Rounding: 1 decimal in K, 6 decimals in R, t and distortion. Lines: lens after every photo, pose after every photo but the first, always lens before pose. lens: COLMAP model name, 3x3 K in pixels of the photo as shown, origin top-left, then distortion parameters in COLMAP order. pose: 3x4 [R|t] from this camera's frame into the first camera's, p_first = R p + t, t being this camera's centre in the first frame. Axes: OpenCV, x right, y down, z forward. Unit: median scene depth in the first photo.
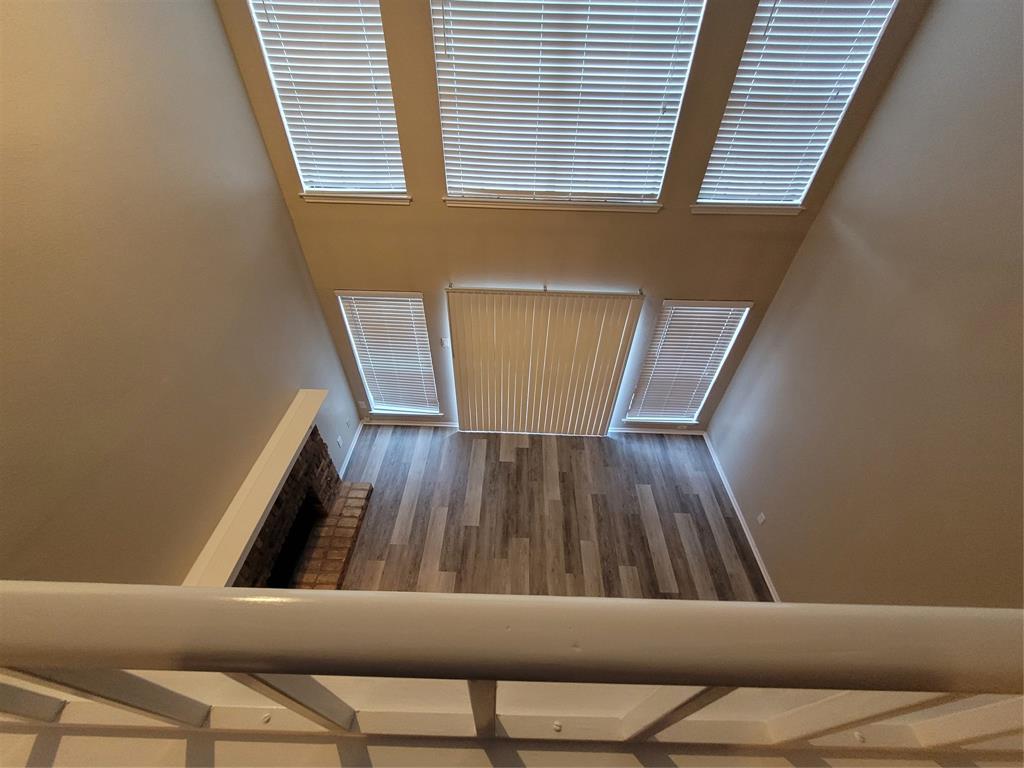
lens RADIAL K [[400.1, 0, 512.0], [0, 400.1, 384.0], [0, 0, 1]] dist [-0.000644, 0.000001]
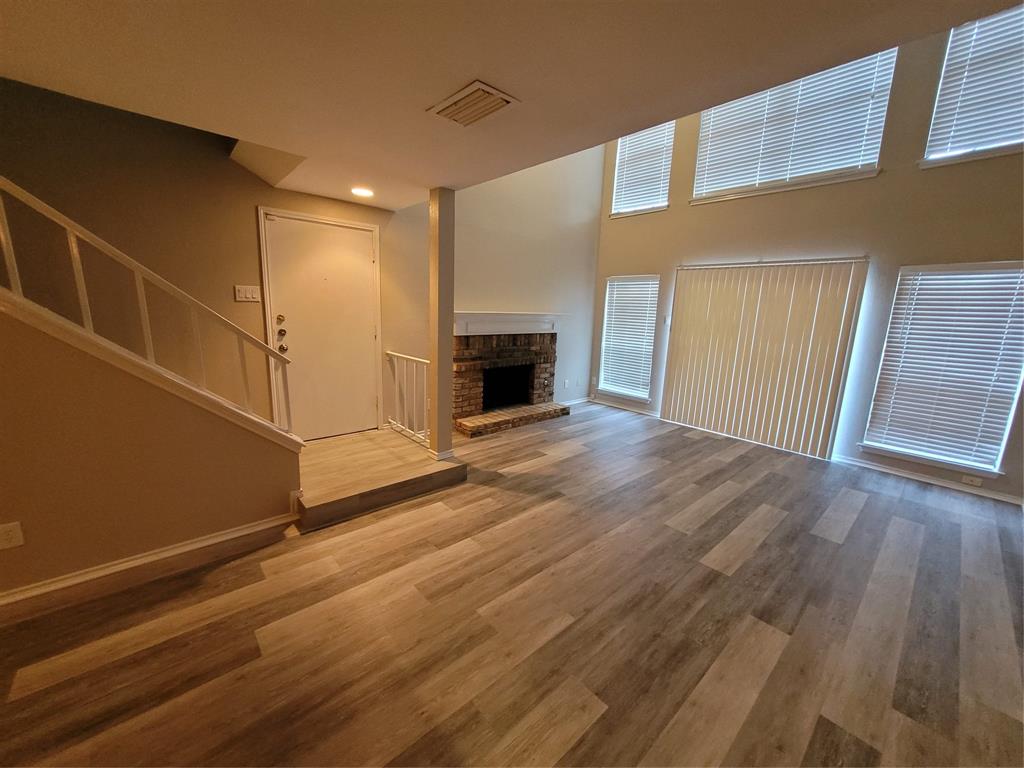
lens RADIAL K [[399.8, 0, 510.1], [0, 399.8, 382.4], [0, 0, 1]] dist [-0.000046, -0.000033]
pose [[0.687248, 0.143133, -0.712182, 0.411285], [-0.505247, 0.798598, -0.327058, 0.709075], [0.521935, 0.584597, 0.621152, 0.078077]]
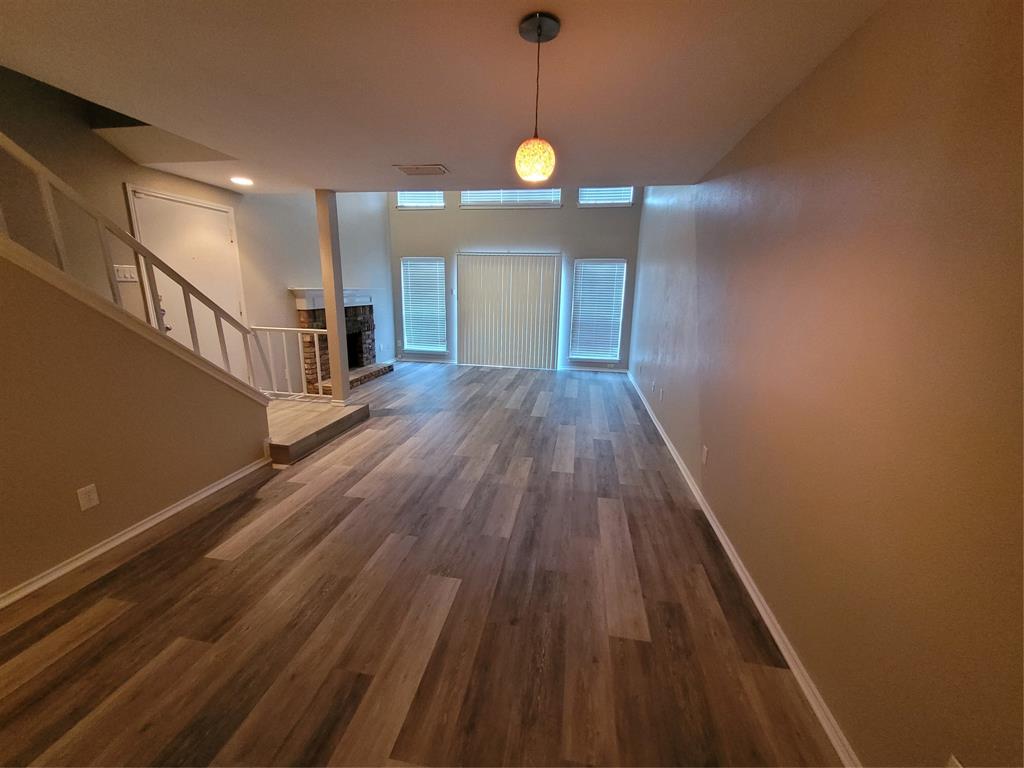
lens RADIAL K [[400.1, 0, 512.0], [0, 400.1, 384.0], [0, 0, 1]] dist [-0.000644, 0.000001]
pose [[0.990199, 0.036626, -0.134777, 0.324848], [-0.097180, 0.873773, -0.476526, 1.036071], [0.100311, 0.484954, 0.868768, -0.276335]]
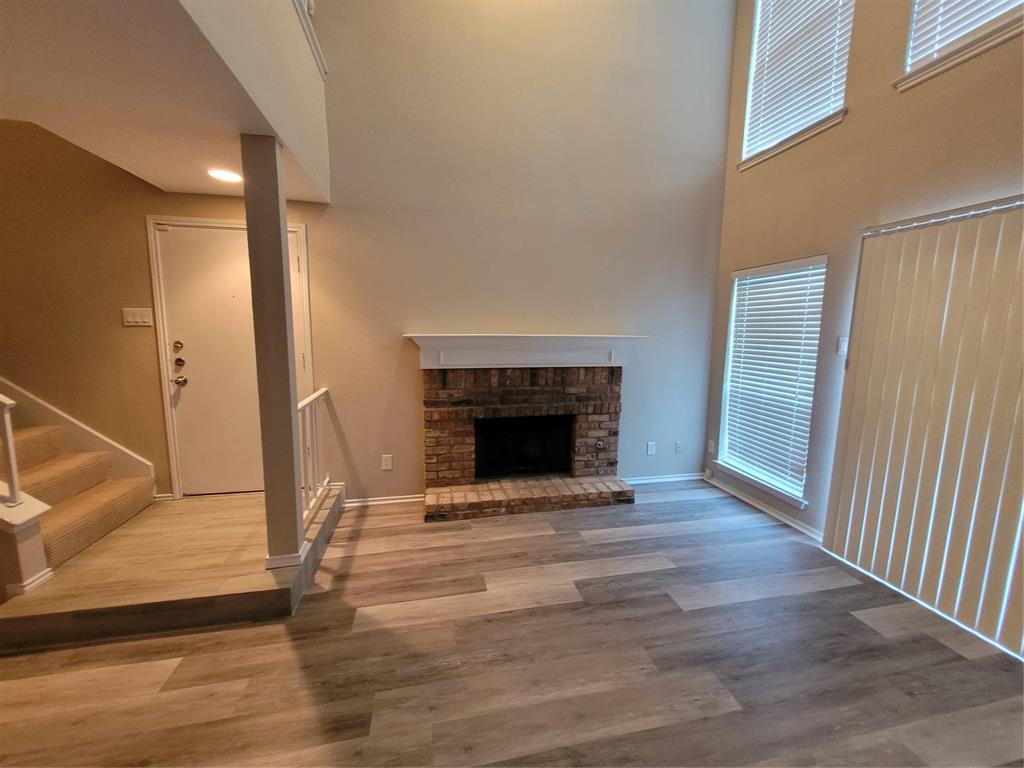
lens RADIAL K [[400.1, 0, 512.0], [0, 400.1, 384.0], [0, 0, 1]] dist [-0.000644, 0.000001]
pose [[0.240517, 0.119701, -0.963236, 0.297579], [-0.657355, 0.750237, -0.070908, 0.309742], [0.714168, 0.650243, 0.259131, 0.523462]]
